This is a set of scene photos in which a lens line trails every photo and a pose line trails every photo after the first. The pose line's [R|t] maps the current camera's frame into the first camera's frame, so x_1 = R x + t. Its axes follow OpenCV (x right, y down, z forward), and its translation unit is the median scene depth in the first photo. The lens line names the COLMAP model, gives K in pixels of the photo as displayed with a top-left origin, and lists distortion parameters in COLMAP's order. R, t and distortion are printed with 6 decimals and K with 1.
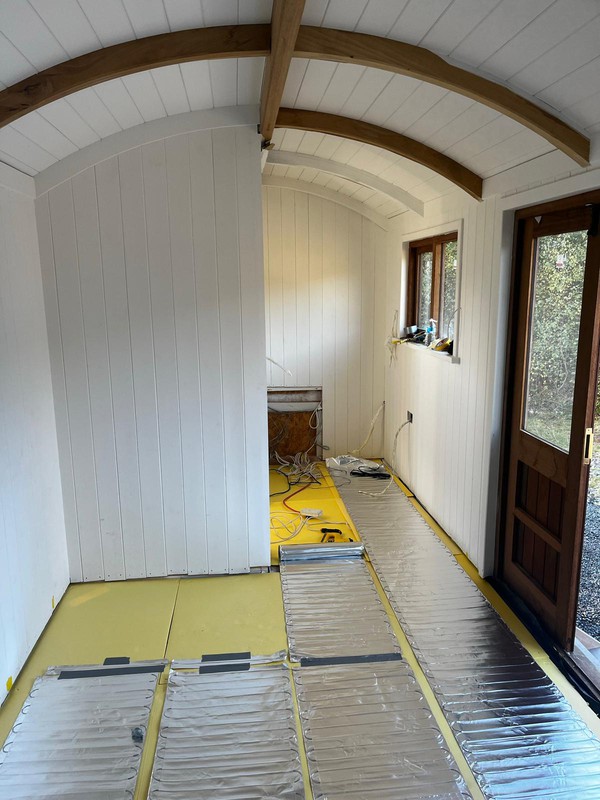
lens RADIAL K [[624.1, 0, 303.7], [0, 624.1, 409.3], [0, 0, 1]] dist [0.036464, -0.015381]
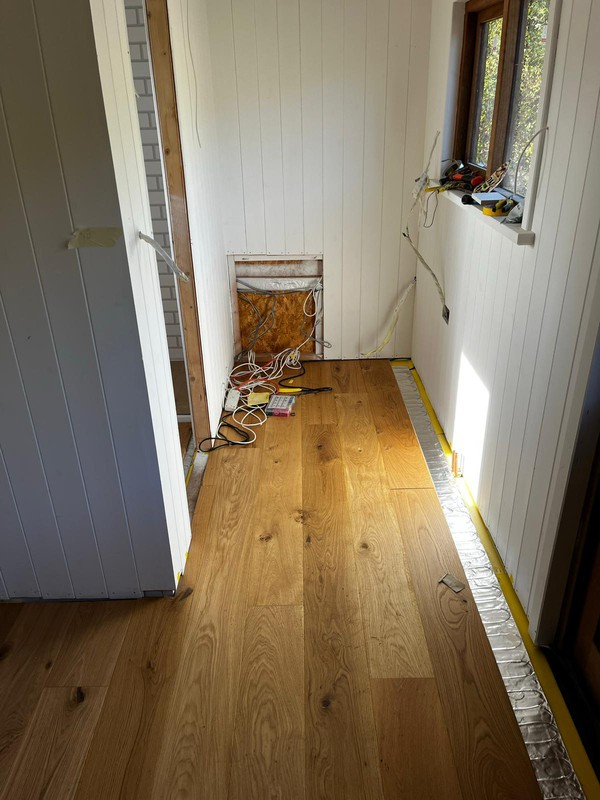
lens RADIAL K [[624.1, 0, 300.9], [0, 624.1, 398.2], [0, 0, 1]] dist [0.036464, -0.015381]
pose [[0.994510, 0.035916, -0.098289, 0.077151], [-0.010834, 0.969548, 0.244663, -0.050989], [0.104083, -0.242255, 0.964614, 0.303185]]
